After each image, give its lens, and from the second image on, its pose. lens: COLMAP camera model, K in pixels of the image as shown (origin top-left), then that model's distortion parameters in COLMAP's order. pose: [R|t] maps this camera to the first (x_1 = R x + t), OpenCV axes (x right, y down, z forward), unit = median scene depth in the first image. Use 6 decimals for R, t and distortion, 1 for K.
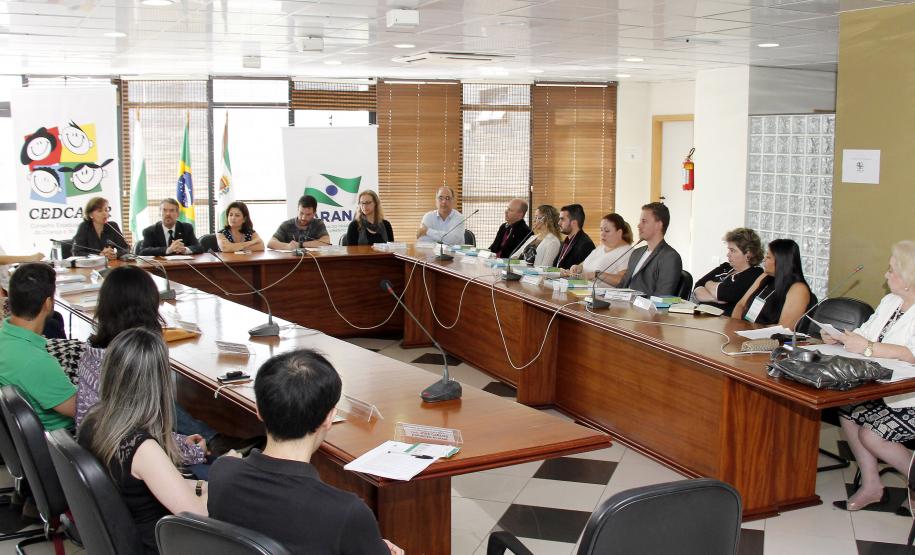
lens RADIAL K [[1012.5, 0, 482.7], [0, 1012.5, 280.9], [0, 0, 1]] dist [-0.184273, 0.113888]
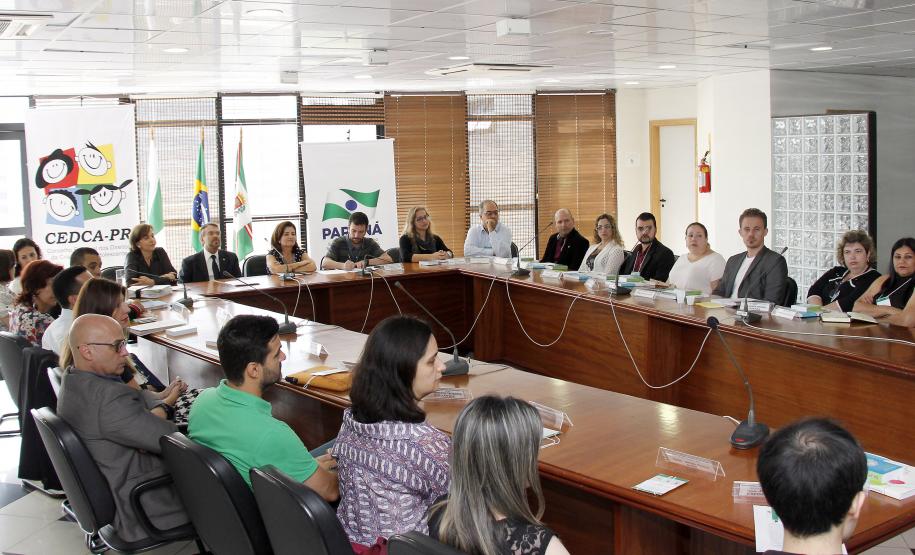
lens RADIAL K [[955.3, 0, 456.0], [0, 955.3, 213.2], [0, 0, 1]] dist [-0.163260, 0.014581]
pose [[0.997008, -0.036174, 0.068314, -0.121396], [0.040879, 0.996795, -0.068772, -0.014291], [-0.065608, 0.071359, 0.995291, 0.063355]]
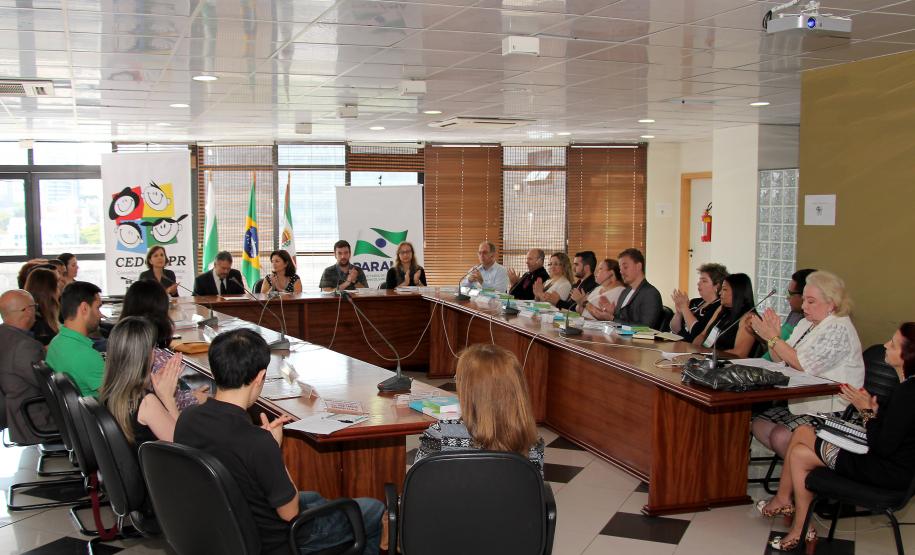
lens RADIAL K [[979.6, 0, 420.8], [0, 979.6, 310.3], [0, 0, 1]] dist [-0.147086, 0.019521]
pose [[0.989154, 0.005595, -0.146773, 0.058094], [-0.010258, 0.999466, -0.031034, 0.019395], [0.146521, 0.032203, 0.988683, -0.067839]]
